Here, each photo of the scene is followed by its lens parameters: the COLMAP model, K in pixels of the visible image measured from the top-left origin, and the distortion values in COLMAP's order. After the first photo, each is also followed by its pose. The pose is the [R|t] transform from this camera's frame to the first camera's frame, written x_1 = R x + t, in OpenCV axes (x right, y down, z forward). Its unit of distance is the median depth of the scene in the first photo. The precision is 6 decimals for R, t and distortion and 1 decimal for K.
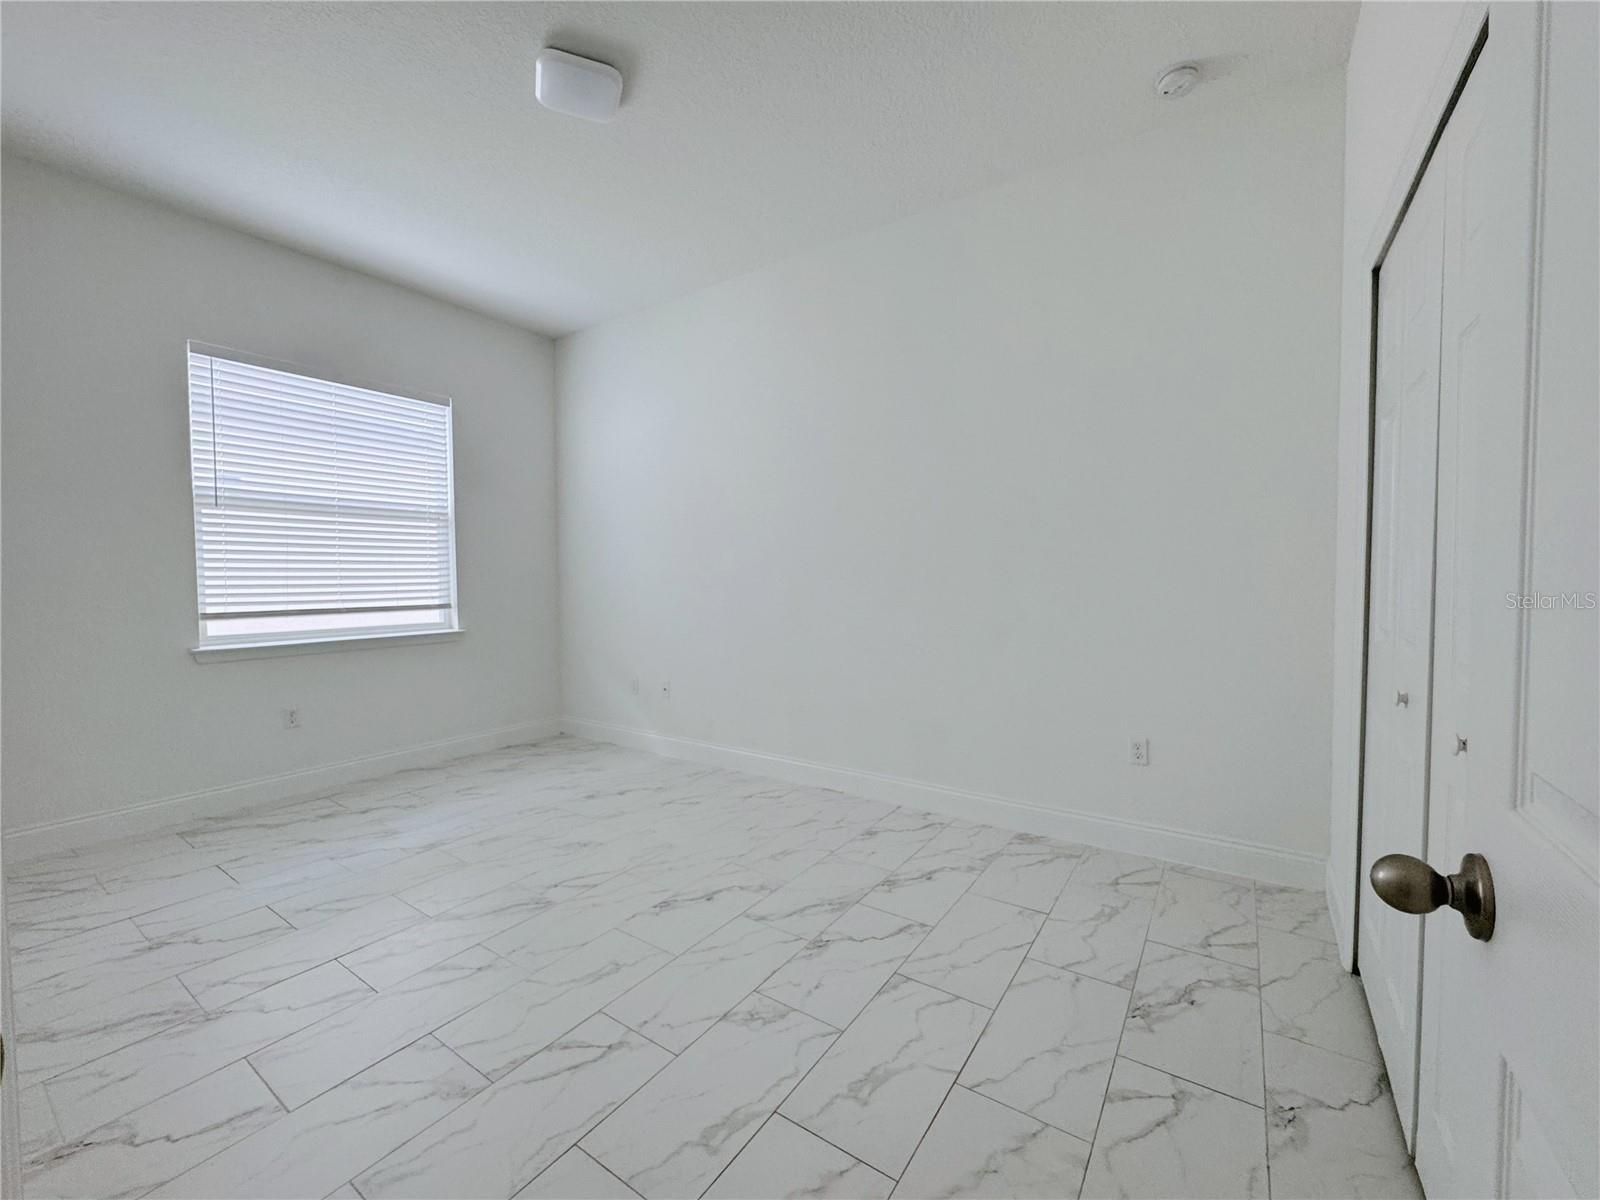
lens RADIAL K [[640.1, 0, 800.0], [0, 640.1, 600.0], [0, 0, 1]] dist [0.001144, -0.000021]
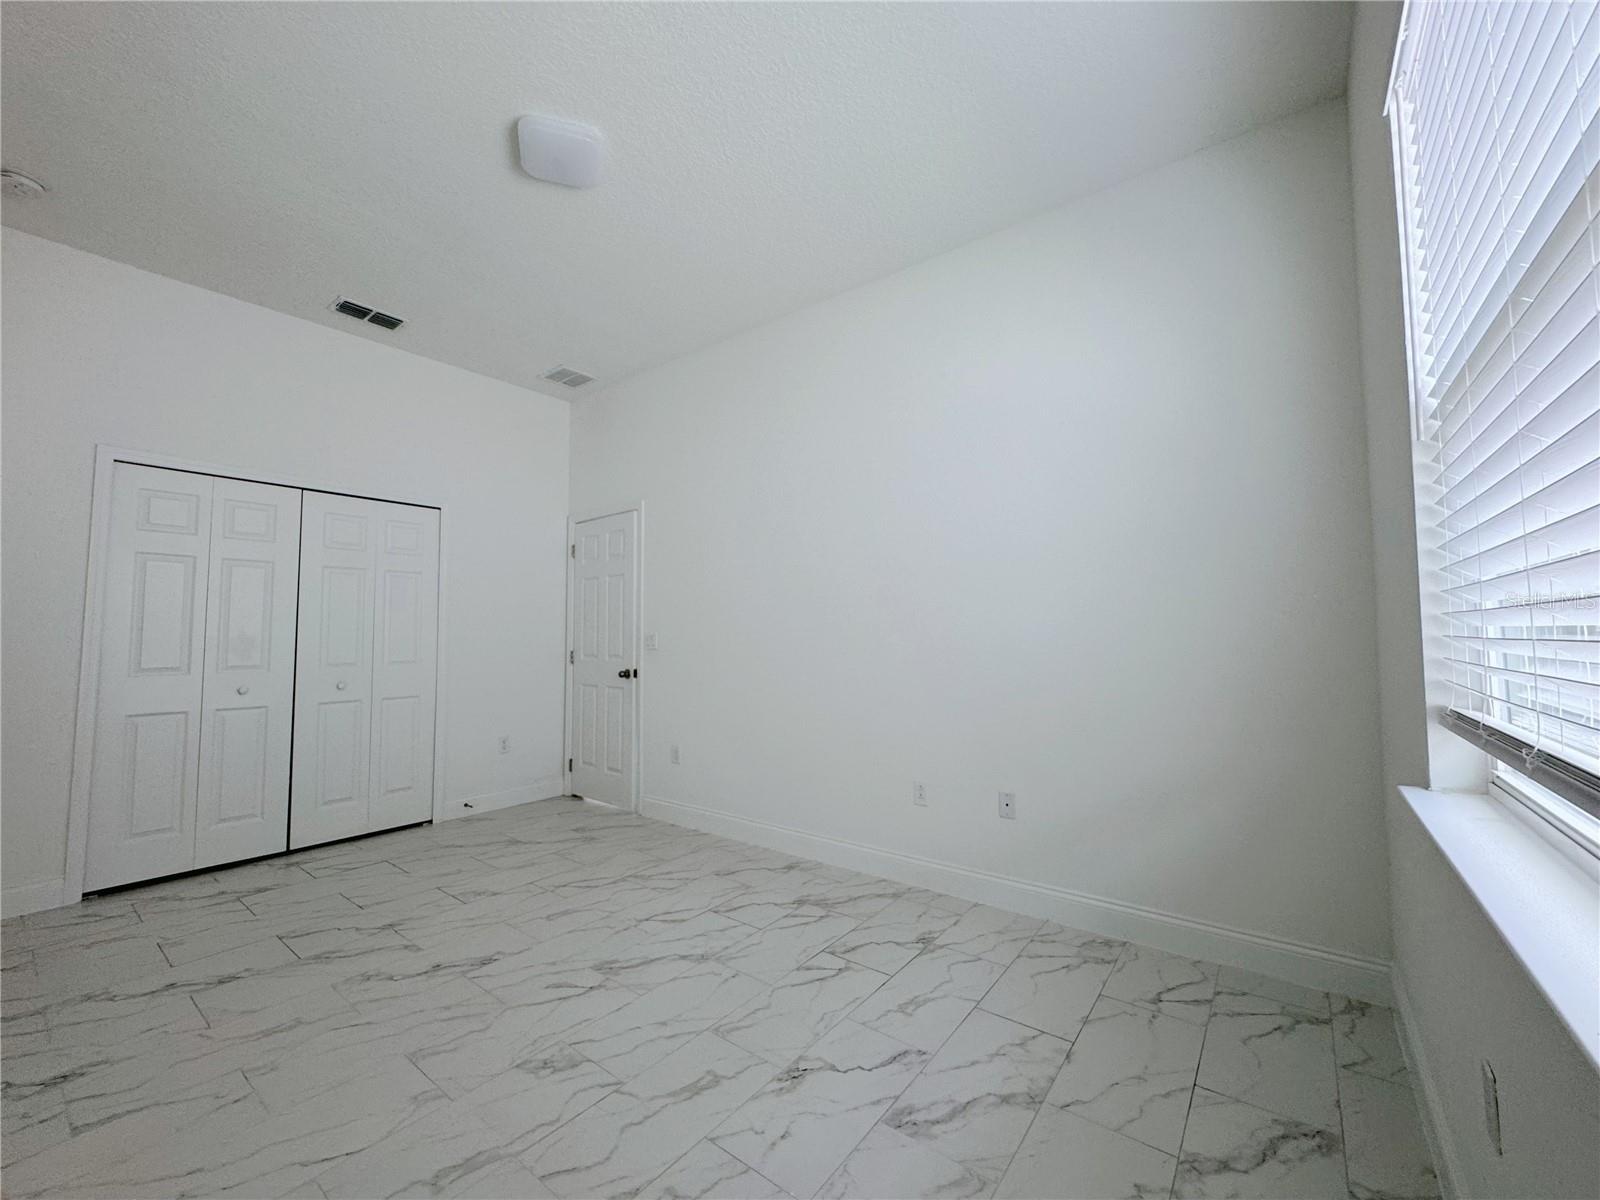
lens RADIAL K [[635.5, 0, 801.9], [0, 635.5, 604.1], [0, 0, 1]] dist [0.000664, 0.000210]
pose [[-0.998596, 0.017063, 0.050143, -0.764340], [0.016138, 0.999693, -0.018798, -0.056145], [-0.050448, -0.017963, -0.998565, 1.975178]]
